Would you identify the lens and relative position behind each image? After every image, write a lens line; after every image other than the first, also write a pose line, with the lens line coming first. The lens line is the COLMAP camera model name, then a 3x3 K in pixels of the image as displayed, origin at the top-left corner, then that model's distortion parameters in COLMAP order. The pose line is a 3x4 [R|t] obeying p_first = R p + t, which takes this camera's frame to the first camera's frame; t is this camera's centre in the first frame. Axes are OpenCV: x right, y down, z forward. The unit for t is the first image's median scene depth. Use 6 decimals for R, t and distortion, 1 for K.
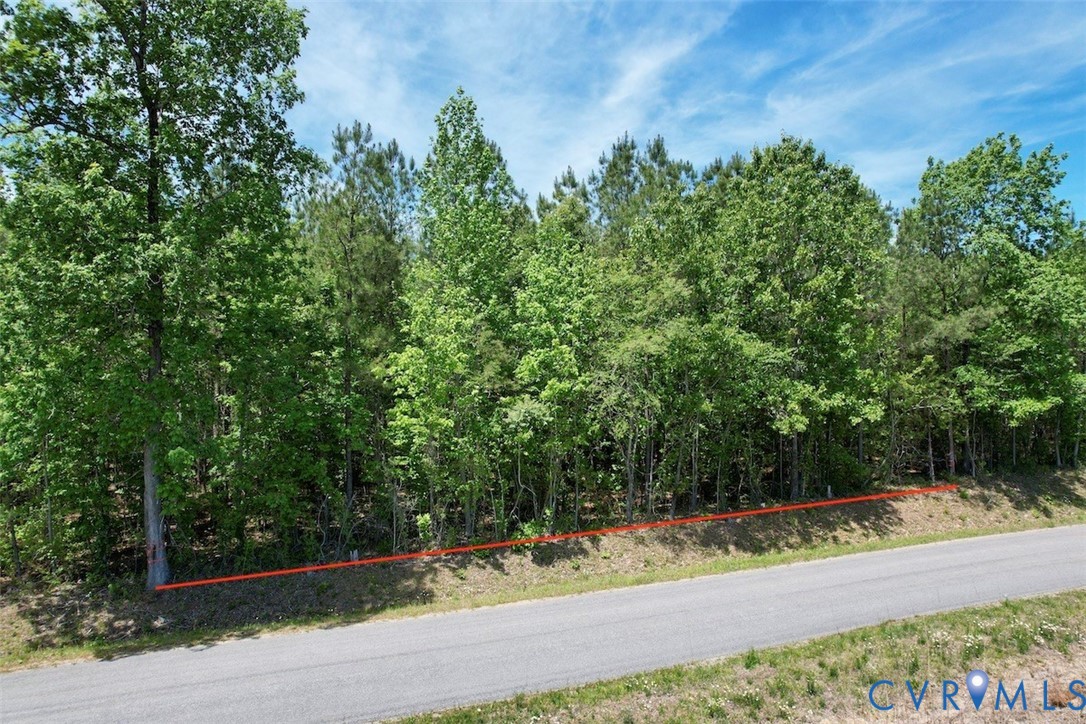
lens RADIAL K [[689.4, 0, 546.6], [0, 689.4, 383.0], [0, 0, 1]] dist [-0.063938, 0.059314]
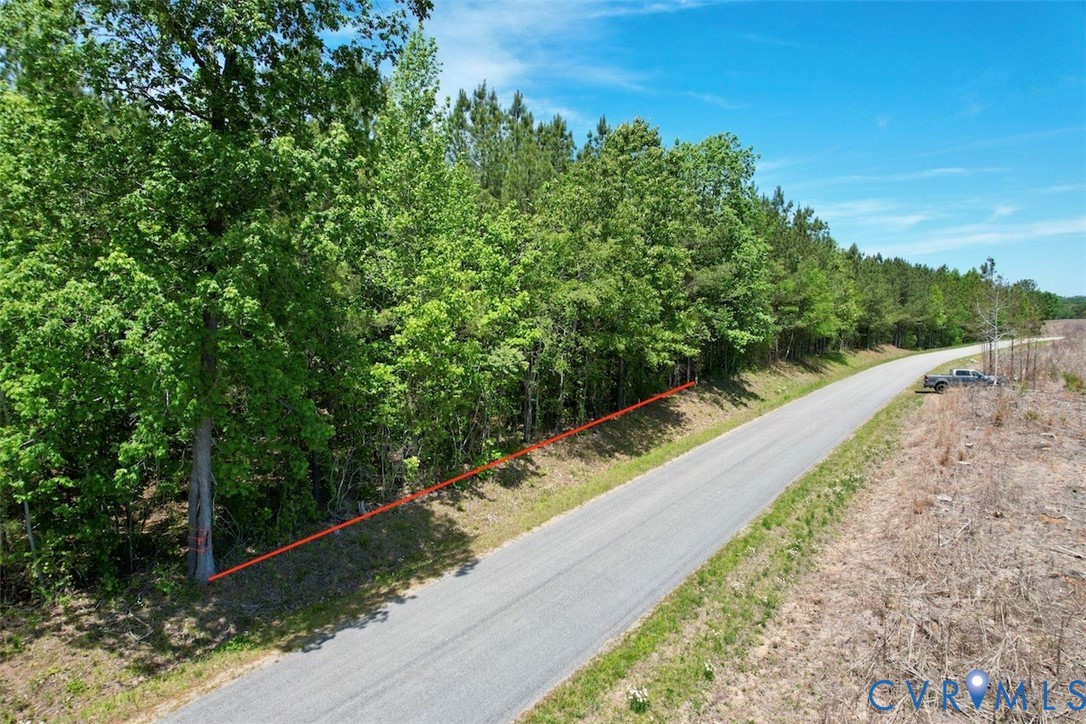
lens RADIAL K [[689.4, 0, 546.6], [0, 689.4, 383.0], [0, 0, 1]] dist [-0.063938, 0.059314]
pose [[0.813645, -0.058903, 0.578370, -0.614920], [-0.030734, 0.989105, 0.143970, -0.079220], [-0.580549, -0.134916, 0.802970, 0.053336]]
